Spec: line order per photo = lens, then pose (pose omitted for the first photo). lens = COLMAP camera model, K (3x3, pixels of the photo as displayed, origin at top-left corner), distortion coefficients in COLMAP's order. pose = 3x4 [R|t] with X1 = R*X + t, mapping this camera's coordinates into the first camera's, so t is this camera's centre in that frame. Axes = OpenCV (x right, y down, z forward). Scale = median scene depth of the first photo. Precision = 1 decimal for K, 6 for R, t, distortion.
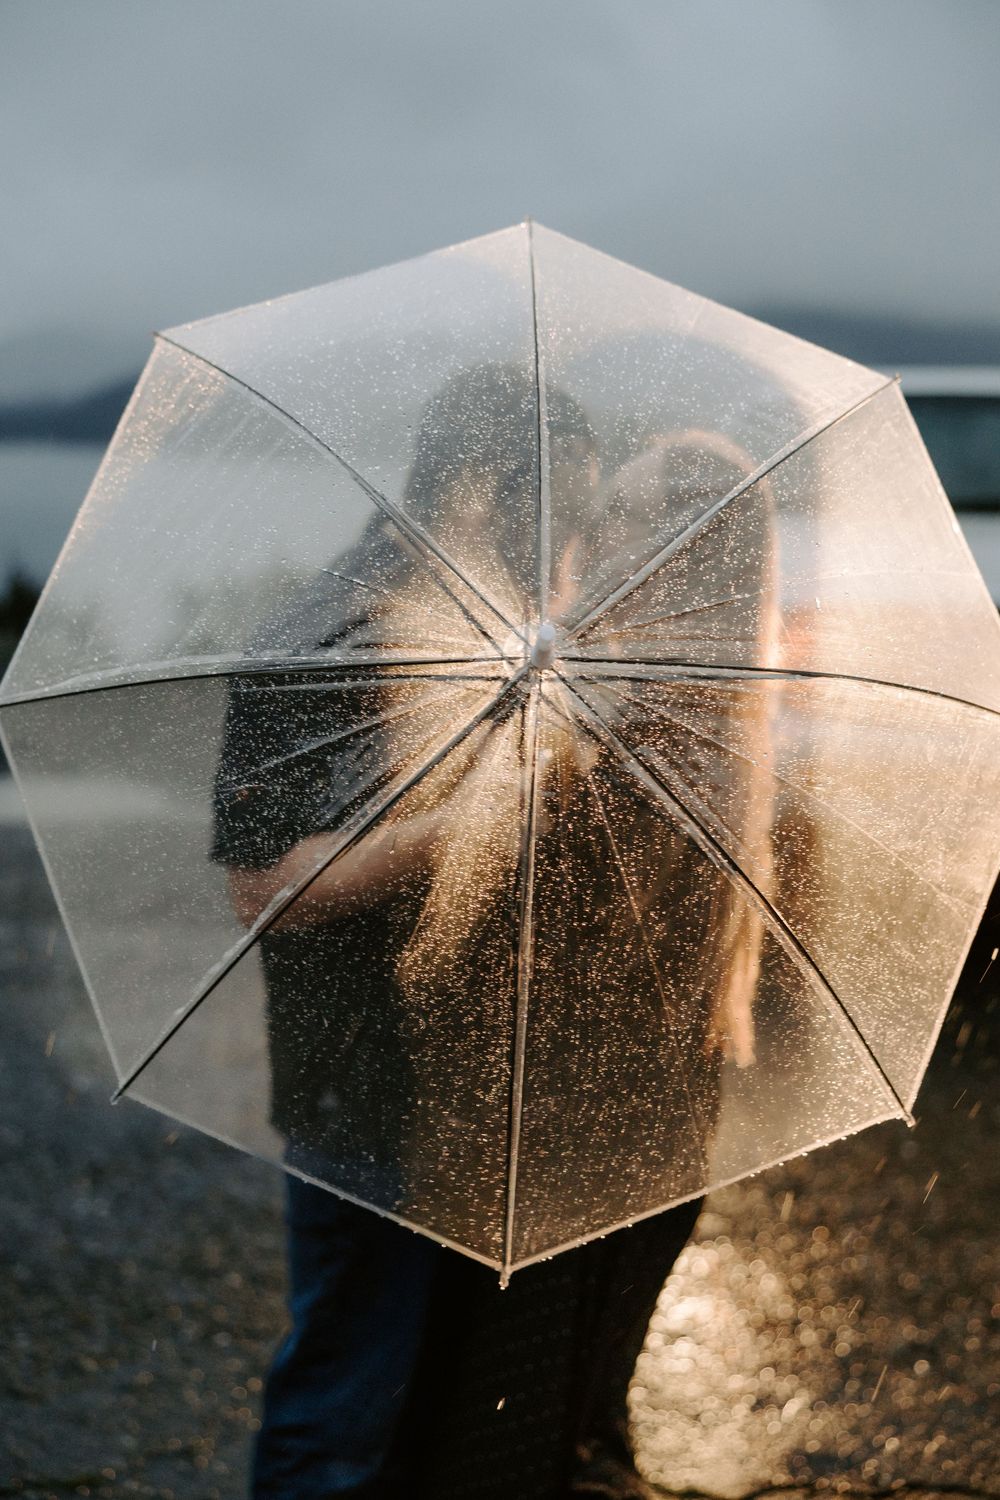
lens RADIAL K [[2112.1, 0, 502.9], [0, 2112.1, 757.7], [0, 0, 1]] dist [0.115594, 0.000000]
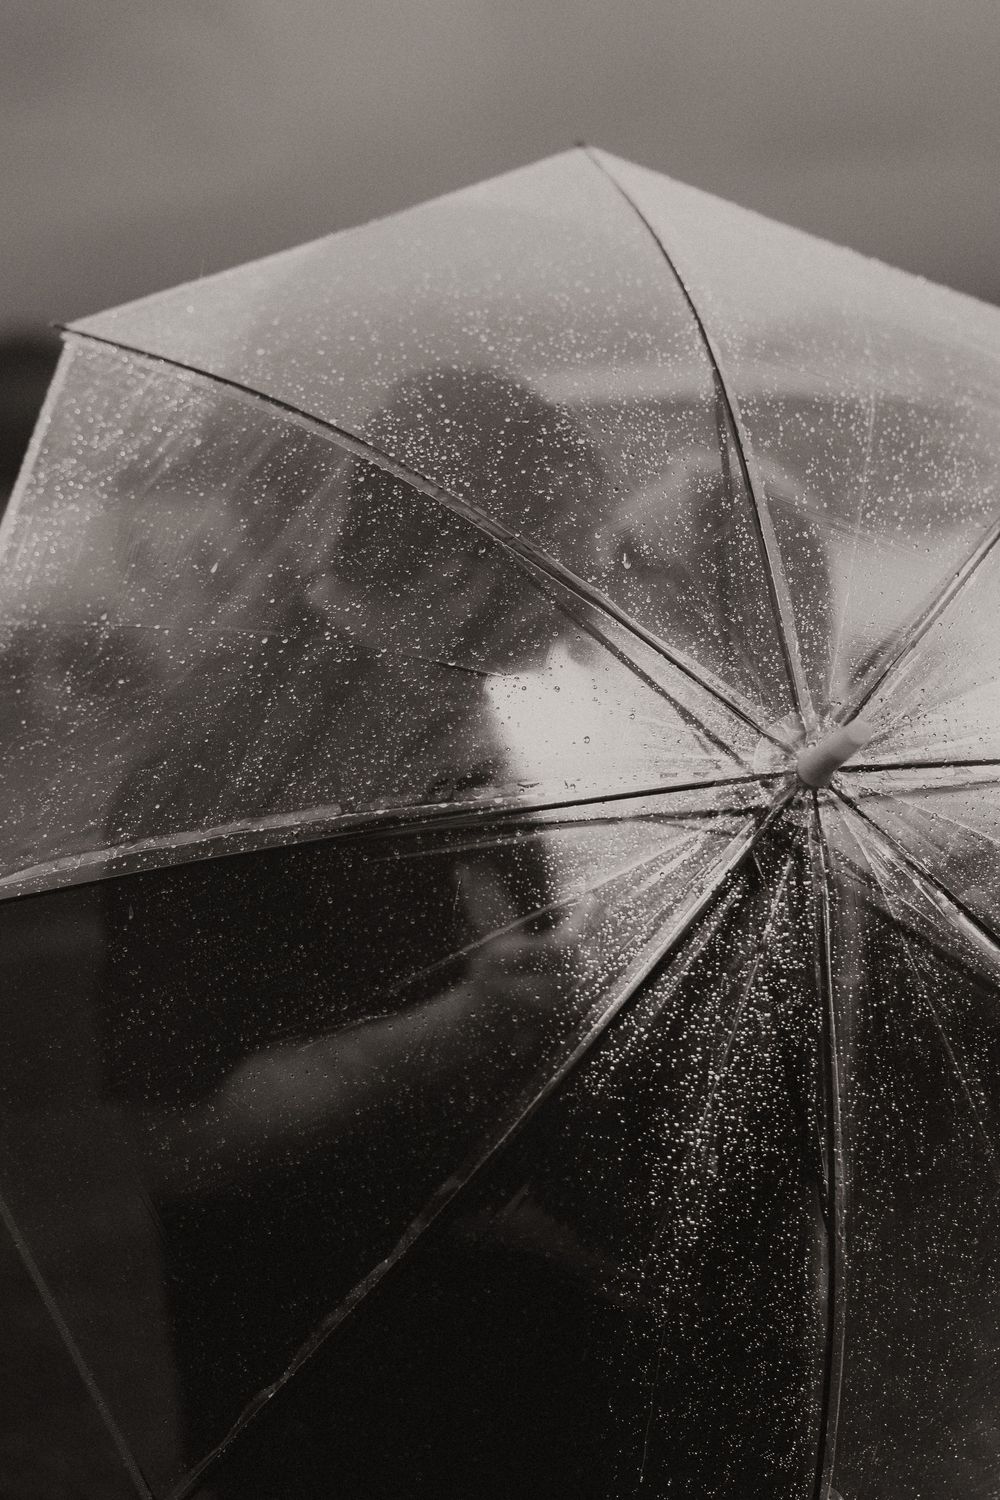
lens RADIAL K [[2112.1, 0, 496.9], [0, 2112.1, 738.5], [0, 0, 1]] dist [0.115594, 0.000000]
pose [[0.964632, -0.088202, 0.248407, -0.234980], [0.097816, 0.994849, -0.026605, -0.048966], [-0.244780, 0.049963, 0.968290, 0.385641]]
